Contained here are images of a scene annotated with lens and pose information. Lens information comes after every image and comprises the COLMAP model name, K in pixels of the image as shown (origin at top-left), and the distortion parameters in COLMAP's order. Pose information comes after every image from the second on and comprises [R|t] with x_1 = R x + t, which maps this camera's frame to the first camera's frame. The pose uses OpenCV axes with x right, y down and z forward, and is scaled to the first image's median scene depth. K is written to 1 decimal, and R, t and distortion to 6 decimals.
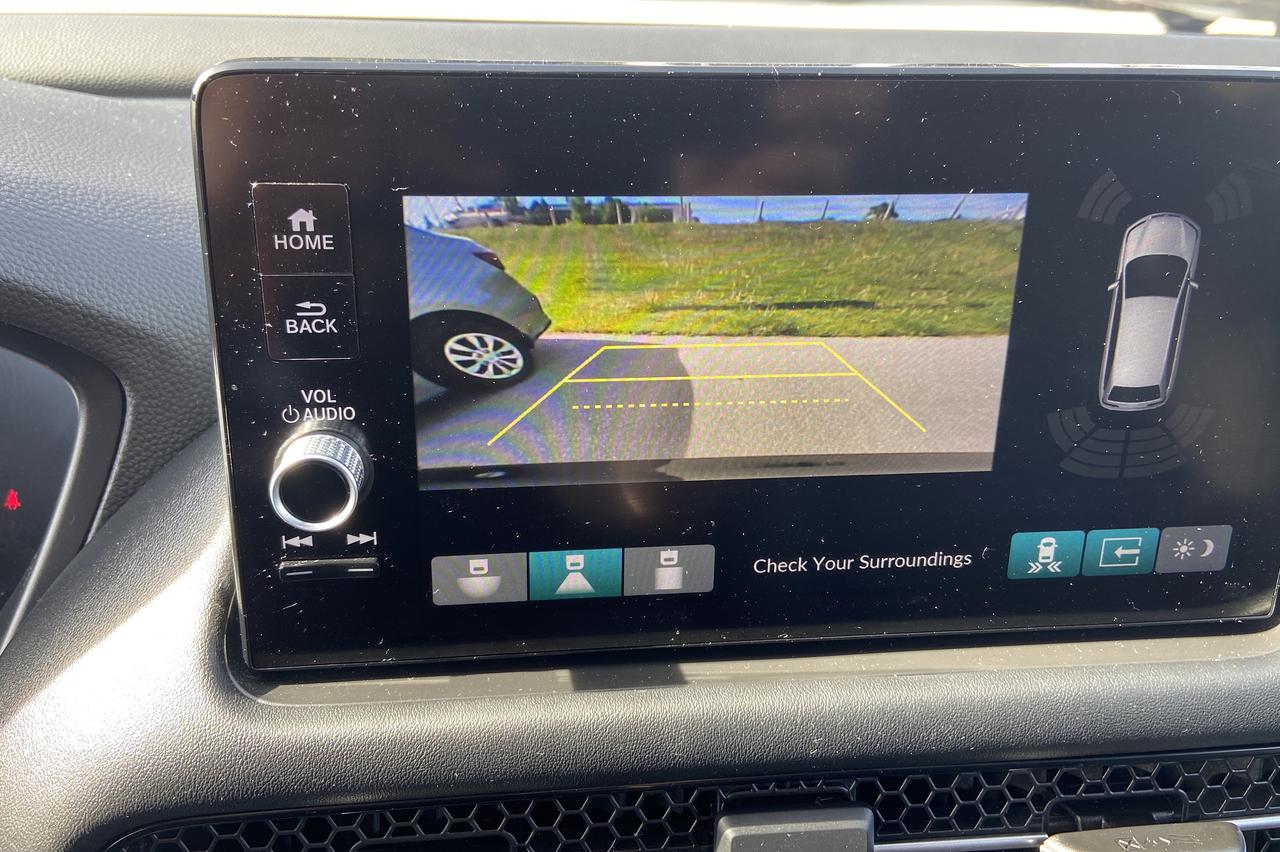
lens RADIAL K [[1101.9, 0, 642.8], [0, 1101.9, 395.6], [0, 0, 1]] dist [0.126284, -0.175612]
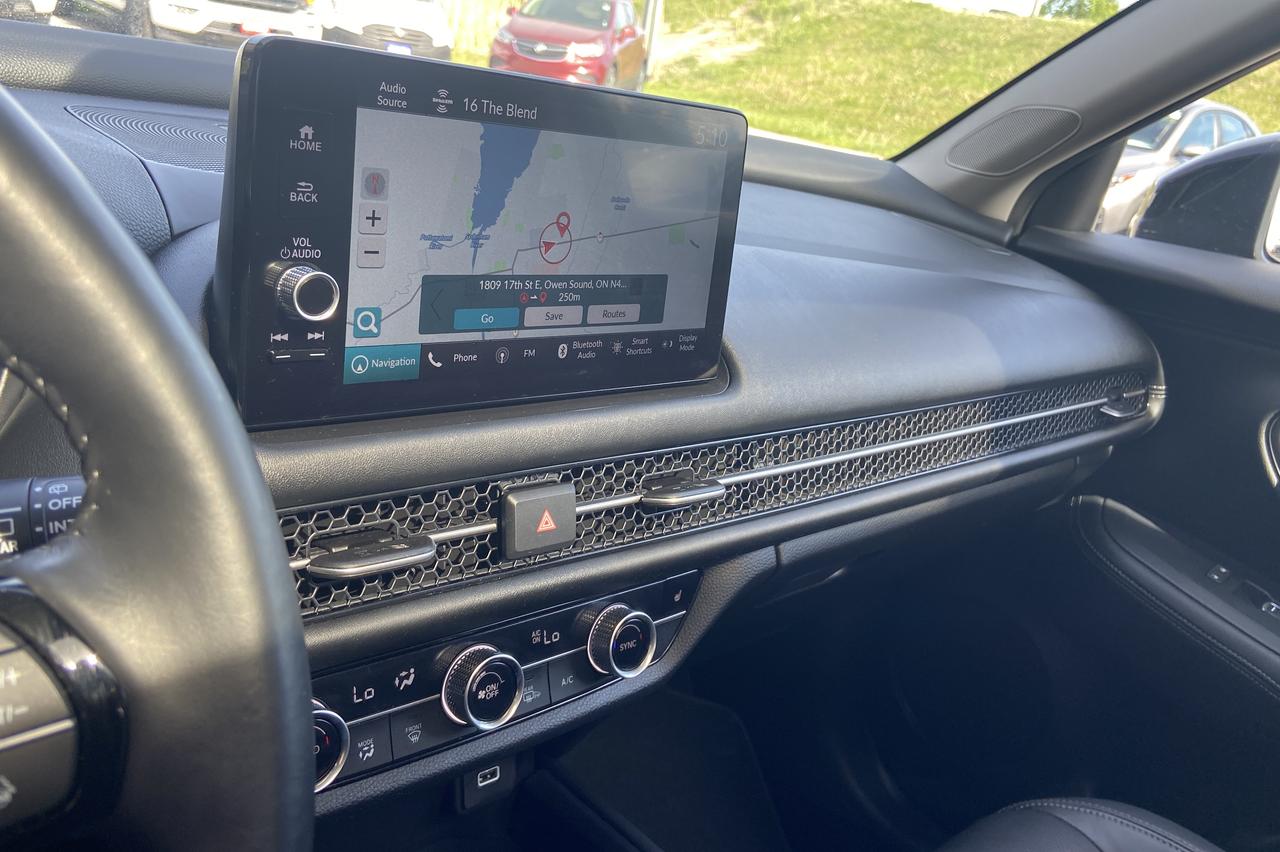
lens RADIAL K [[1101.9, 0, 642.8], [0, 1101.9, 395.6], [0, 0, 1]] dist [0.126284, -0.175612]
pose [[0.793782, -0.064044, 0.604821, -0.826610], [0.098697, 0.994823, -0.024191, 0.289476], [-0.600141, 0.078896, 0.795994, -0.549212]]
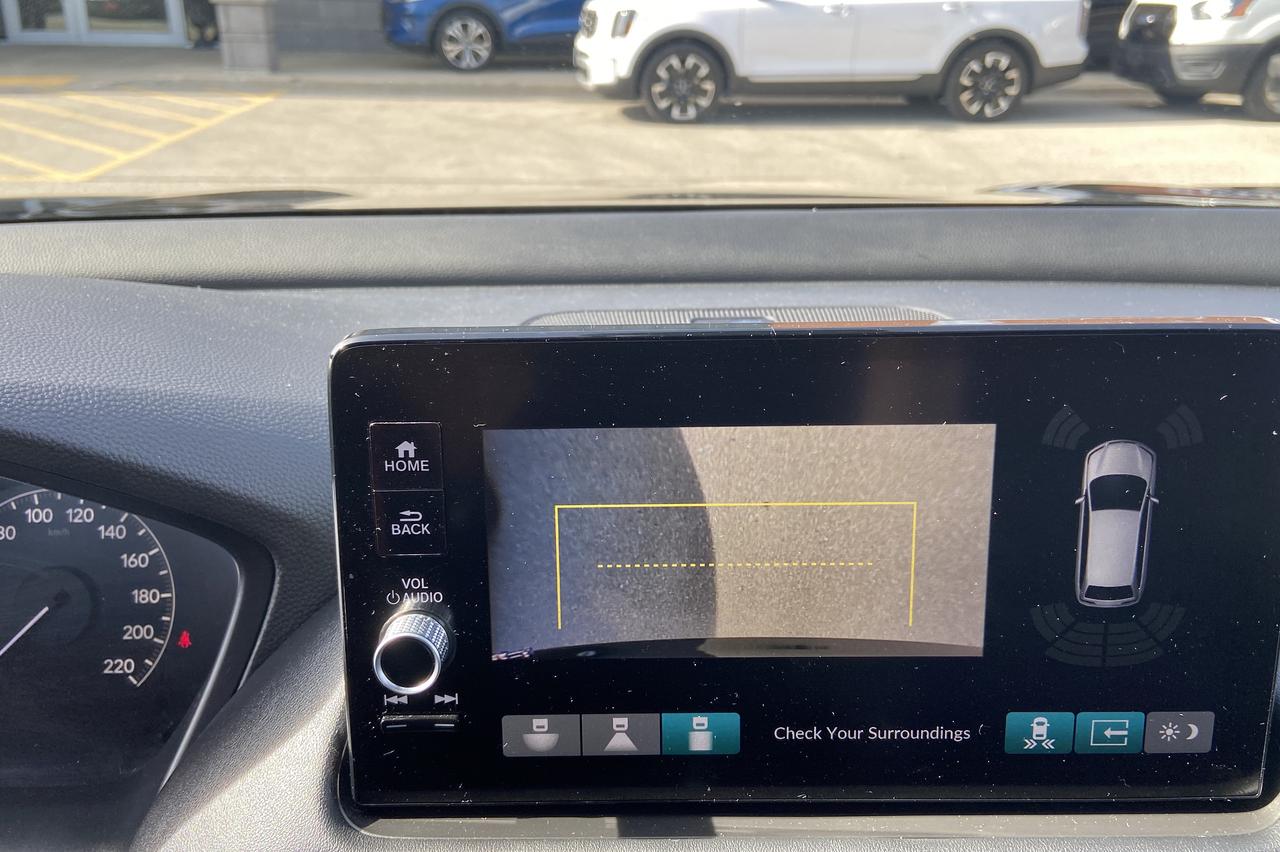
lens RADIAL K [[1101.9, 0, 642.8], [0, 1101.9, 395.6], [0, 0, 1]] dist [0.126284, -0.175612]
pose [[0.991485, 0.001101, -0.130217, 0.117864], [-0.013784, 0.995234, -0.096537, -0.085440], [0.129490, 0.097510, 0.986775, -0.211452]]
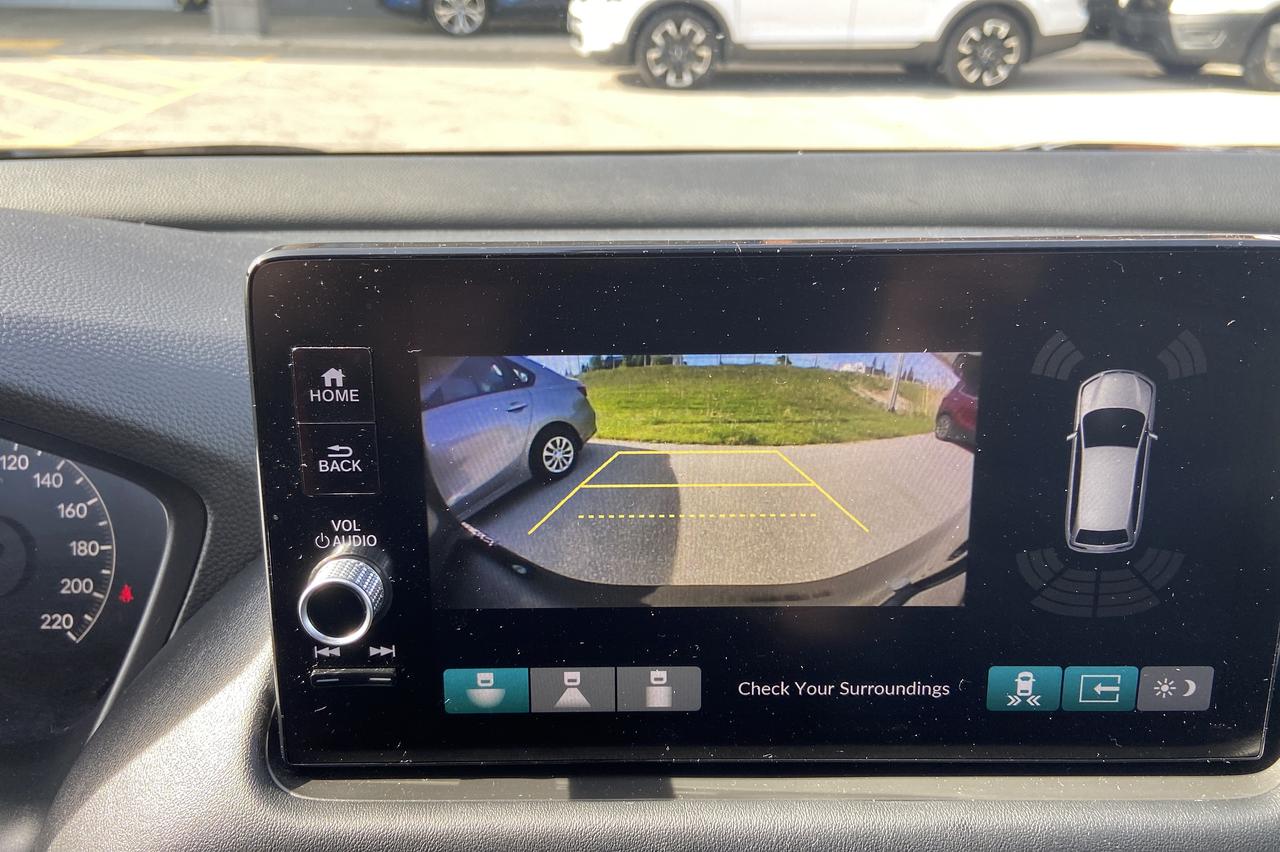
lens RADIAL K [[1102.0, 0, 644.1], [0, 1102.0, 395.7], [0, 0, 1]] dist [0.125682, -0.170888]
pose [[0.992123, 0.008612, -0.124970, 0.144886], [-0.017669, 0.997281, -0.071543, -0.051768], [0.124014, 0.073188, 0.989578, -0.104062]]
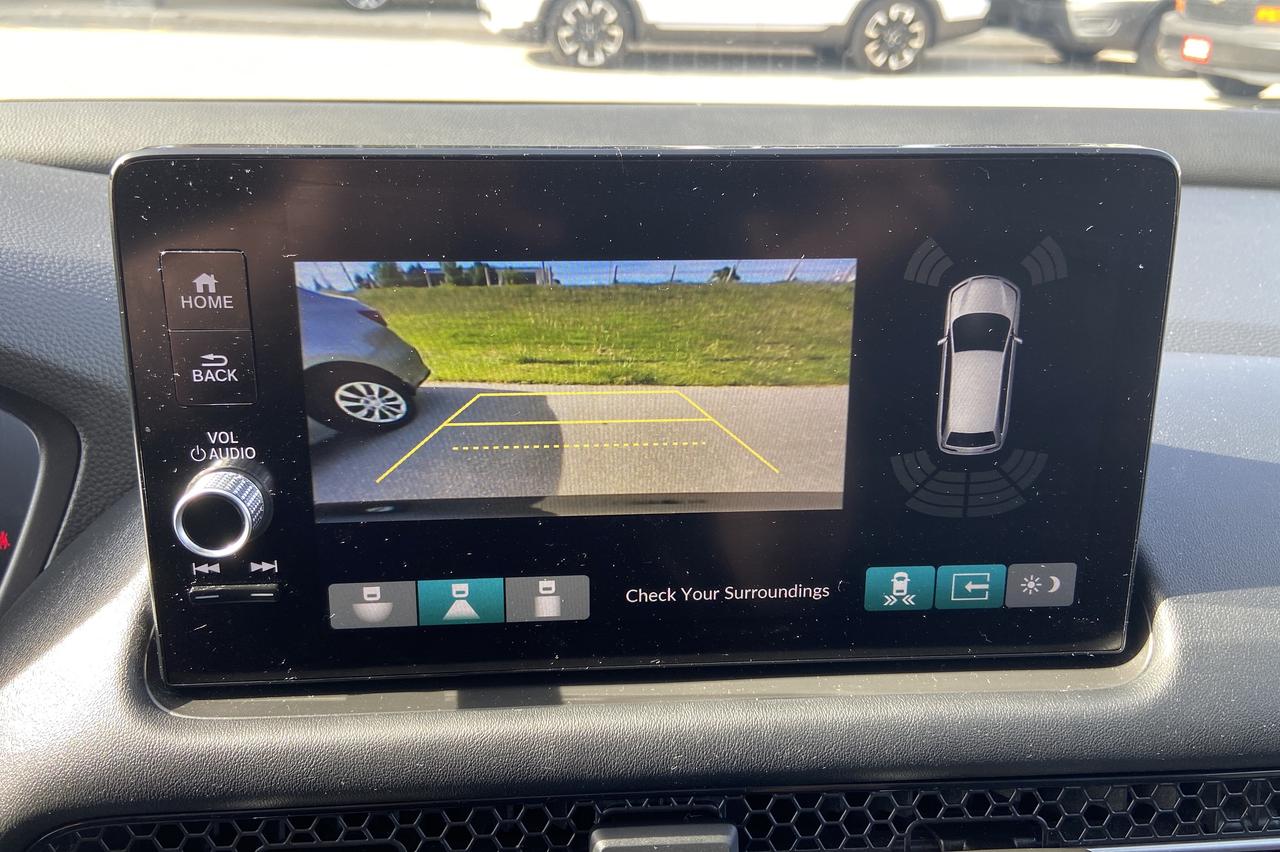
lens RADIAL K [[1102.0, 0, 644.1], [0, 1102.0, 395.7], [0, 0, 1]] dist [0.125682, -0.170888]
pose [[0.998753, 0.000888, -0.049912, 0.176077], [-0.003783, 0.998313, -0.057937, 0.020312], [0.049776, 0.058053, 0.997072, -0.103623]]
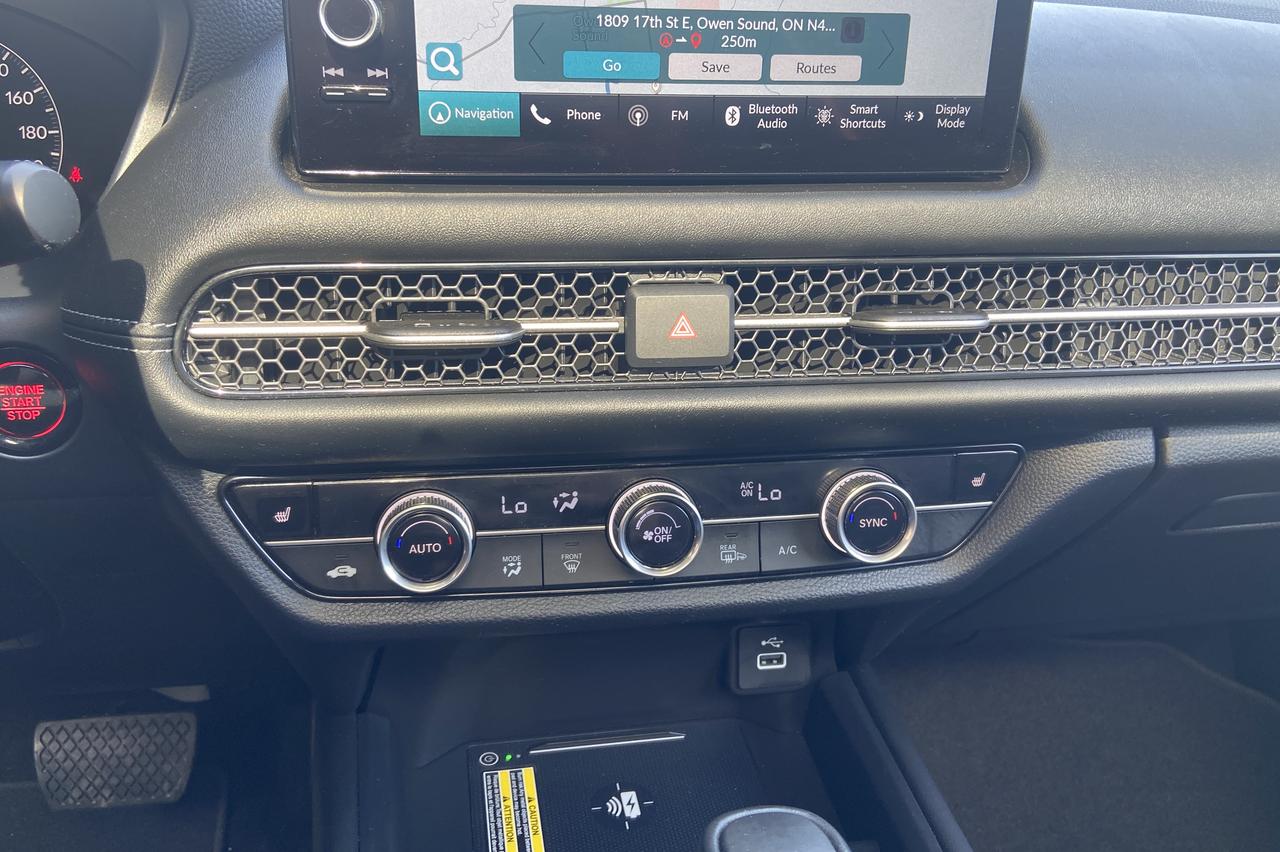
lens RADIAL K [[1093.8, 0, 641.6], [0, 1093.8, 398.4], [0, 0, 1]] dist [0.129262, -0.184845]
pose [[0.998251, -0.012527, 0.057773, 0.001195], [0.012899, 0.999898, -0.006061, 0.541388], [-0.057691, 0.006796, 0.998311, -0.437972]]
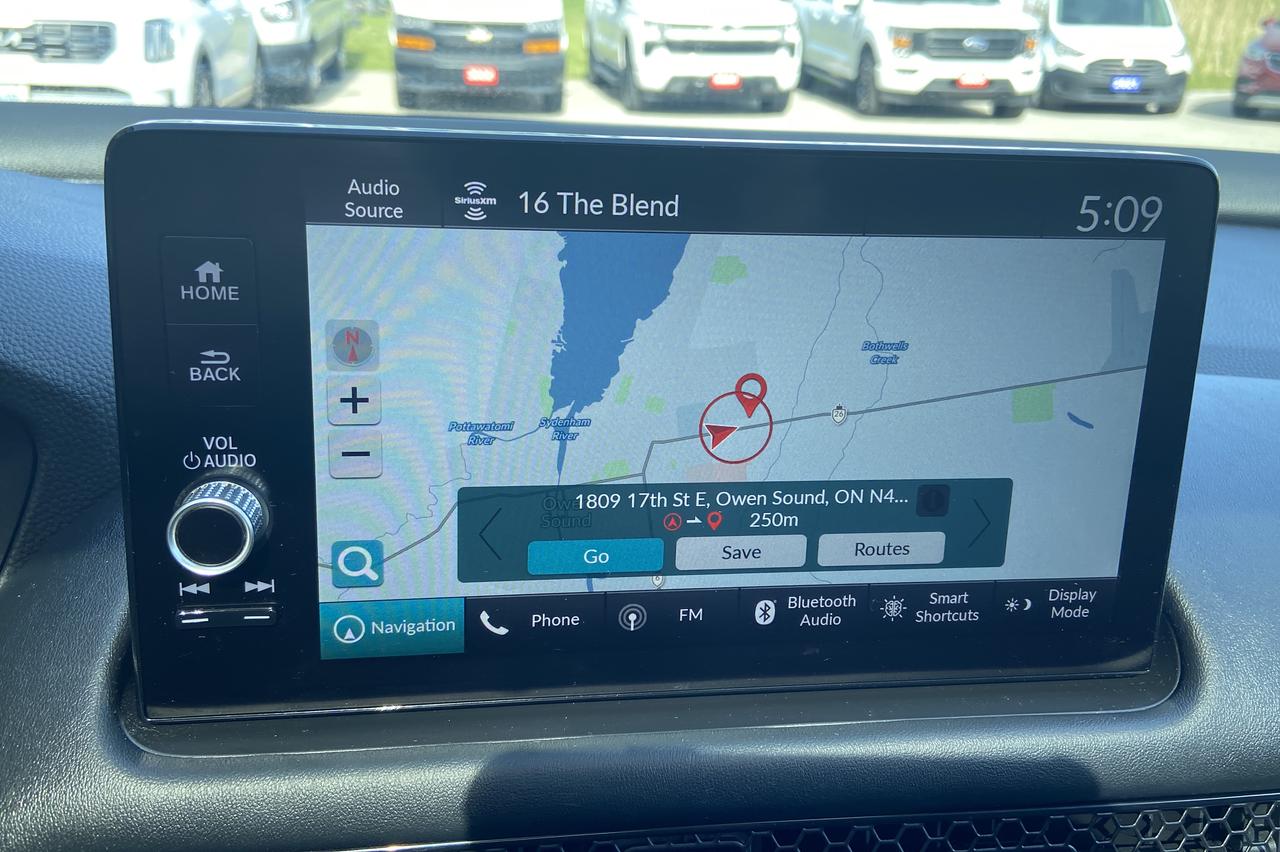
lens RADIAL K [[1102.0, 0, 644.1], [0, 1102.0, 395.7], [0, 0, 1]] dist [0.125682, -0.170888]
pose [[0.999271, 0.009220, 0.037037, 0.056018], [-0.005741, 0.995652, -0.092975, 0.046389], [-0.037733, 0.092694, 0.994979, -0.042751]]
